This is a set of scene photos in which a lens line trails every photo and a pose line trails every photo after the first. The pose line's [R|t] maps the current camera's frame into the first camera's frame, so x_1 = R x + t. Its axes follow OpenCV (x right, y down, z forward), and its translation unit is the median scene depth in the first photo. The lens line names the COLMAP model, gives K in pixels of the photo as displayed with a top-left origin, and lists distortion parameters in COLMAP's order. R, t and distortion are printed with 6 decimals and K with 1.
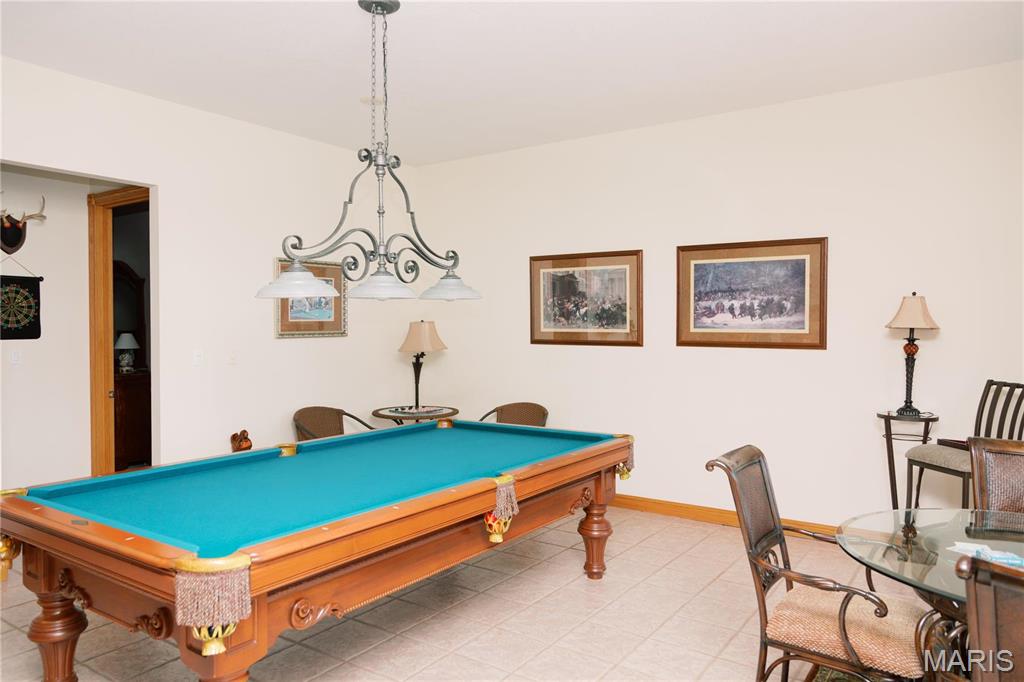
lens RADIAL K [[707.3, 0, 512.0], [0, 707.3, 341.0], [0, 0, 1]] dist [-0.037683, -0.003644]
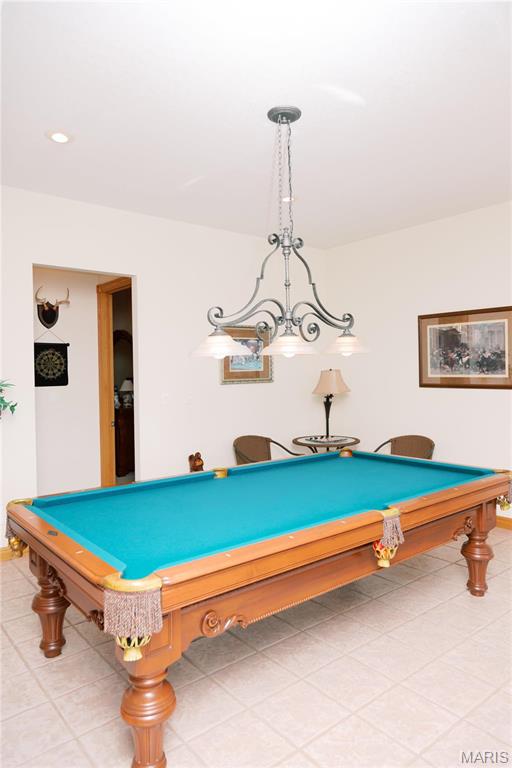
lens RADIAL K [[515.5, 0, 256.0], [0, 515.5, 384.0], [0, 0, 1]] dist [-0.009277, -0.002100]
pose [[0.958503, -0.006821, -0.285002, 0.014330], [0.008589, 0.999951, 0.004954, -0.012760], [0.284954, -0.007196, 0.958514, 0.106491]]
